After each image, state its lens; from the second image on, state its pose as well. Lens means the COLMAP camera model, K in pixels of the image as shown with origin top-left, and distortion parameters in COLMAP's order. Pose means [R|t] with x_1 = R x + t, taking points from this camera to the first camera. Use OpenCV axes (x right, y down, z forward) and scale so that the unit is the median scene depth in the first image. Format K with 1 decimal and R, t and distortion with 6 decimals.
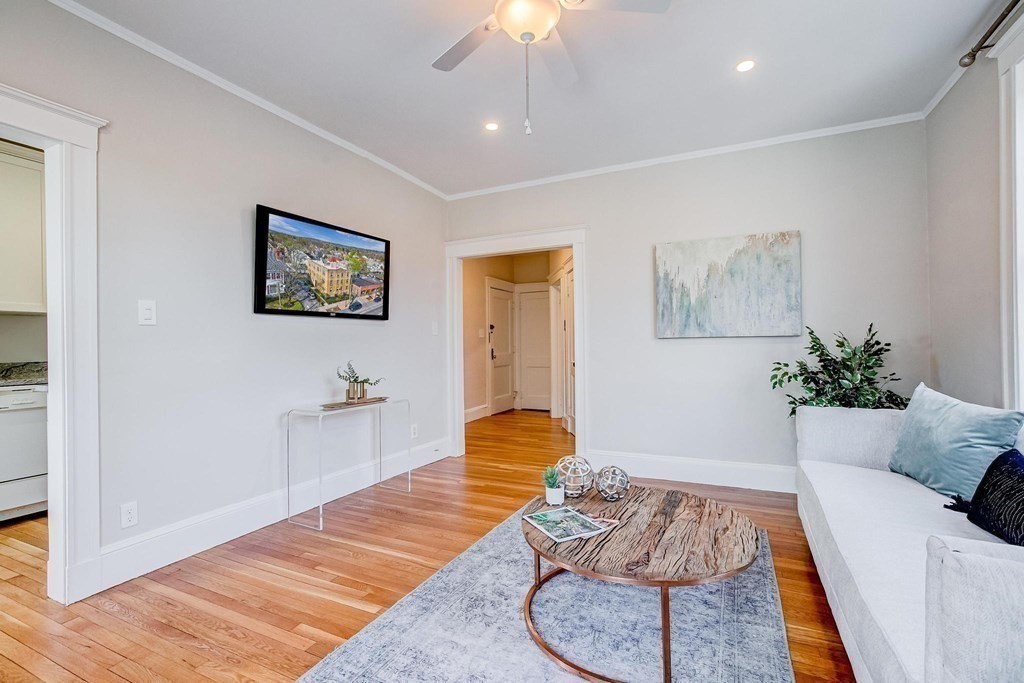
lens RADIAL K [[462.4, 0, 523.2], [0, 462.4, 333.7], [0, 0, 1]] dist [-0.018719, 0.012348]
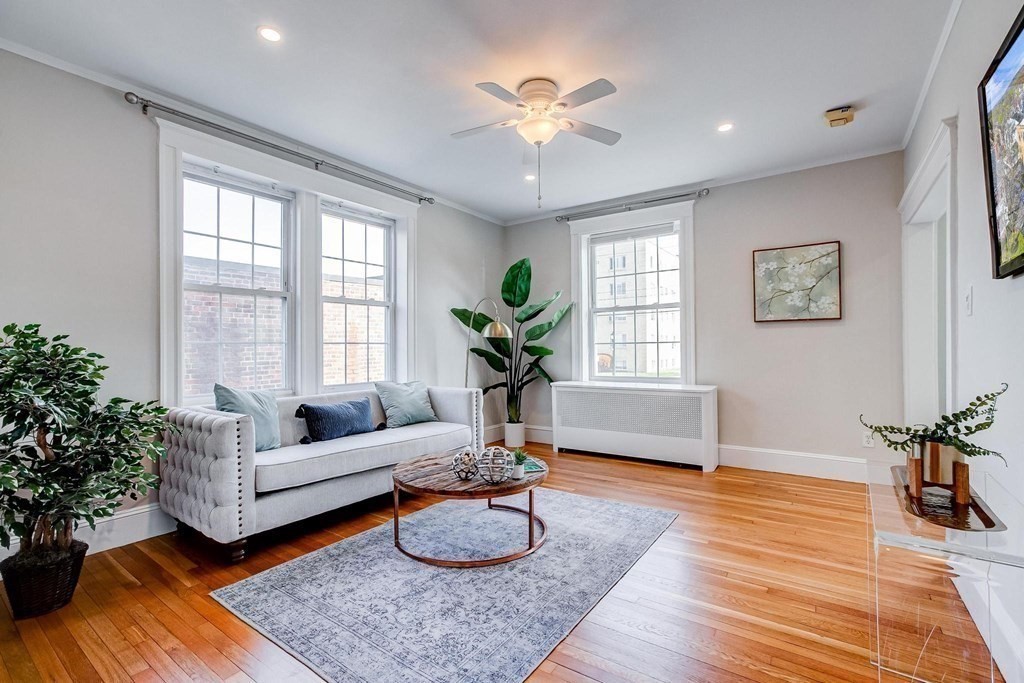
lens RADIAL K [[462.4, 0, 520.0], [0, 462.4, 342.1], [0, 0, 1]] dist [-0.018719, 0.012348]
pose [[-0.985116, 0.019949, 0.170727, -0.090437], [0.014497, 0.999346, -0.033121, 0.031522], [-0.171276, -0.030153, -0.984762, 1.295345]]
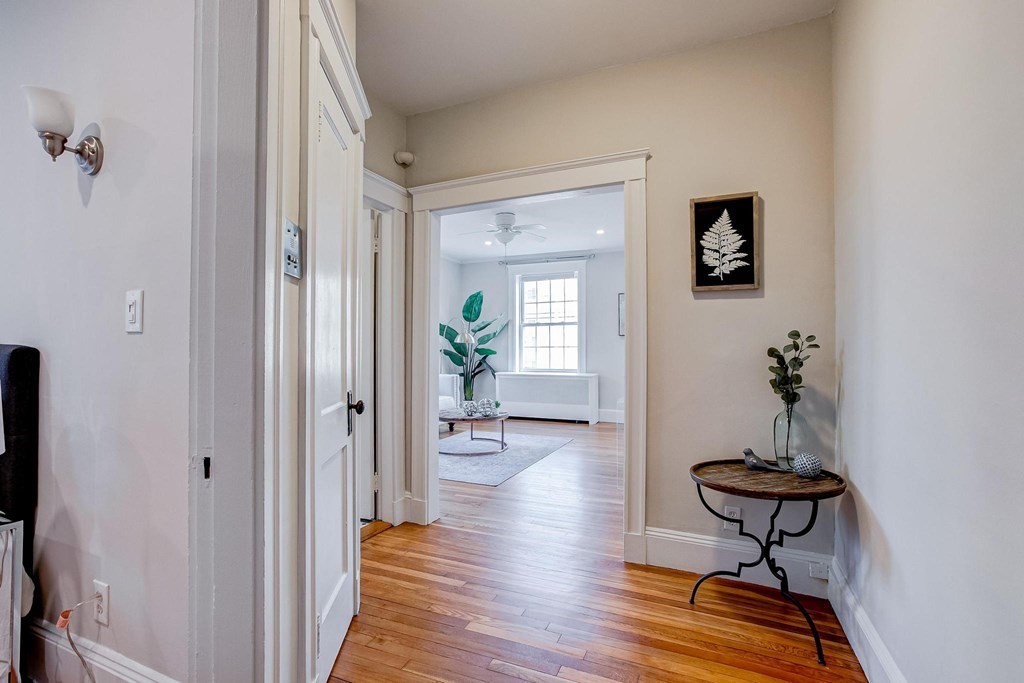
lens RADIAL K [[462.4, 0, 513.3], [0, 462.4, 345.5], [0, 0, 1]] dist [-0.018719, 0.012348]
pose [[-0.999864, 0.011019, -0.012278, 0.000676], [0.011360, 0.999544, -0.027995, 0.045077], [0.011964, -0.028130, -0.999533, 2.015493]]
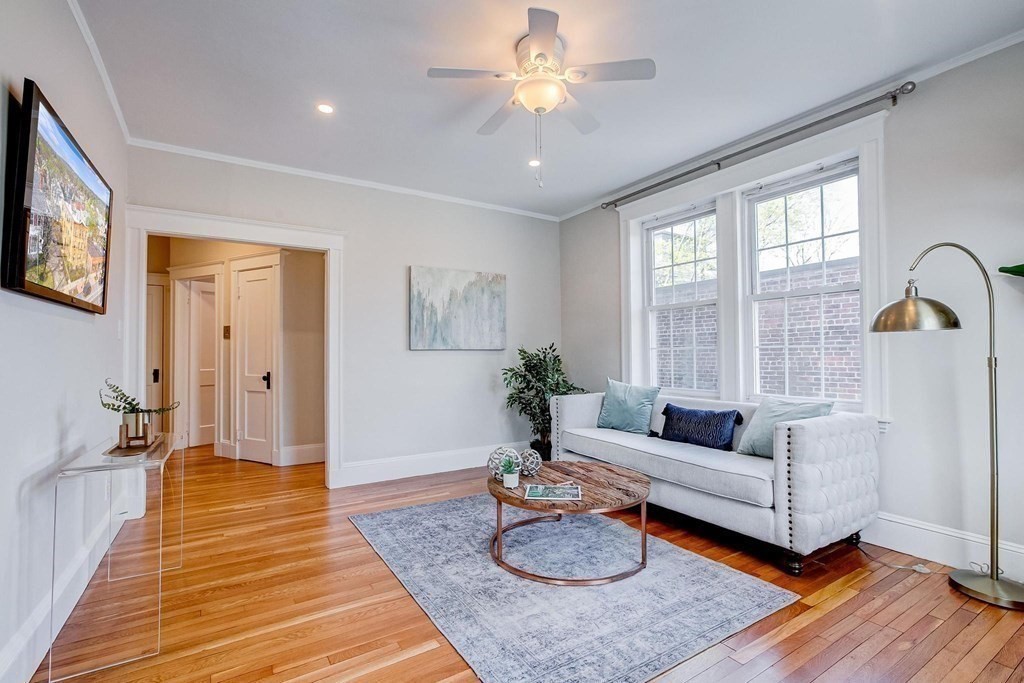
lens RADIAL K [[462.4, 0, 503.8], [0, 462.4, 341.8], [0, 0, 1]] dist [-0.018719, 0.012348]
pose [[0.544812, 0.029535, 0.838038, -0.561789], [-0.019051, 0.999558, -0.022842, 0.012452], [-0.838342, -0.003521, 0.545133, 0.216795]]
